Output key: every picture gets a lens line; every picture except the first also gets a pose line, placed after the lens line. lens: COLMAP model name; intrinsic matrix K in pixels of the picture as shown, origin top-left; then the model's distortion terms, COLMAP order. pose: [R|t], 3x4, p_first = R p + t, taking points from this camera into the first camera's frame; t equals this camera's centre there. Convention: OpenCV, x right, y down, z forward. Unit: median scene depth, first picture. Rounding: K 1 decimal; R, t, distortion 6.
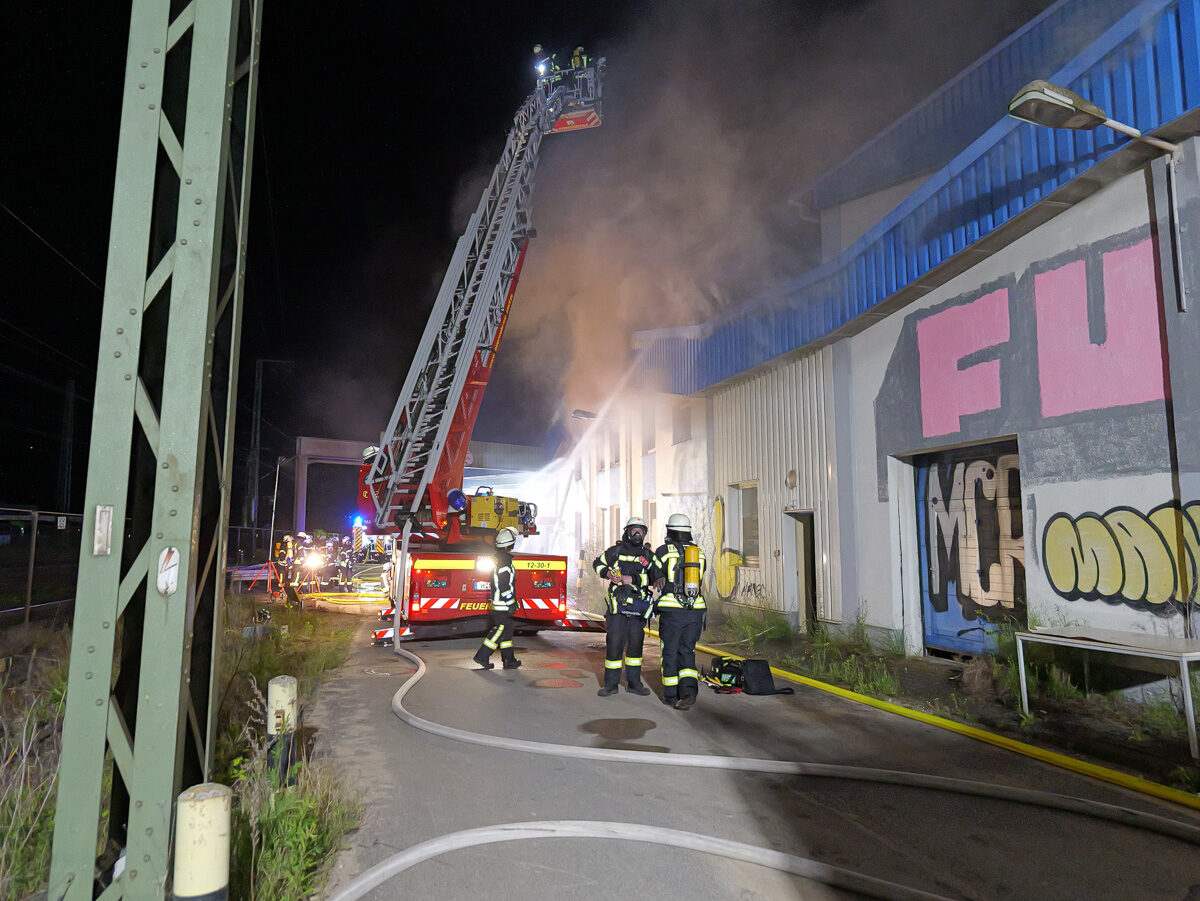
lens RADIAL K [[834.8, 0, 600.0], [0, 834.8, 450.5], [0, 0, 1]] dist [-0.021541, 0.001979]
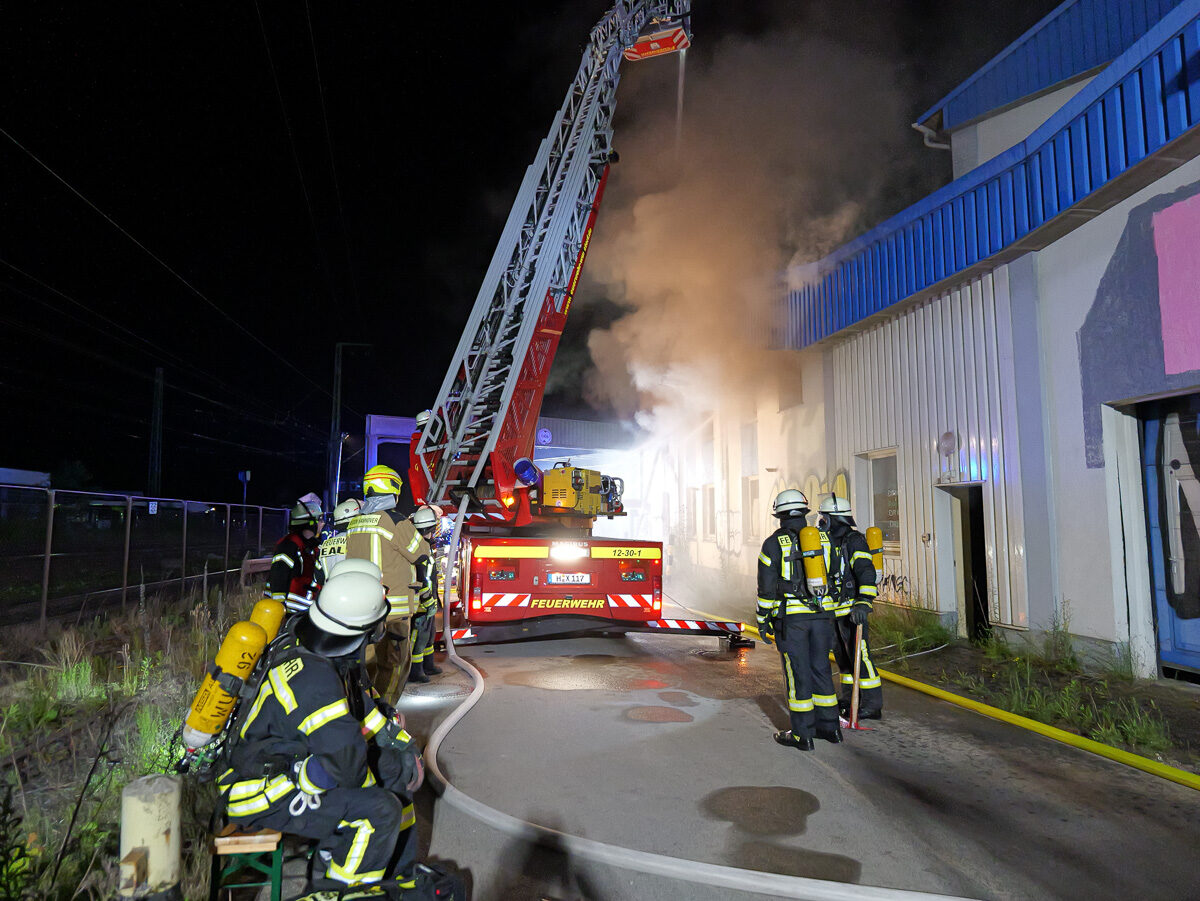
lens RADIAL K [[834.8, 0, 600.0], [0, 834.8, 450.5], [0, 0, 1]] dist [-0.021541, 0.001979]
pose [[0.995137, -0.010705, -0.097922, -0.018762], [0.012512, 0.999762, 0.017864, 0.022863], [0.097707, -0.019003, 0.995034, 0.187928]]
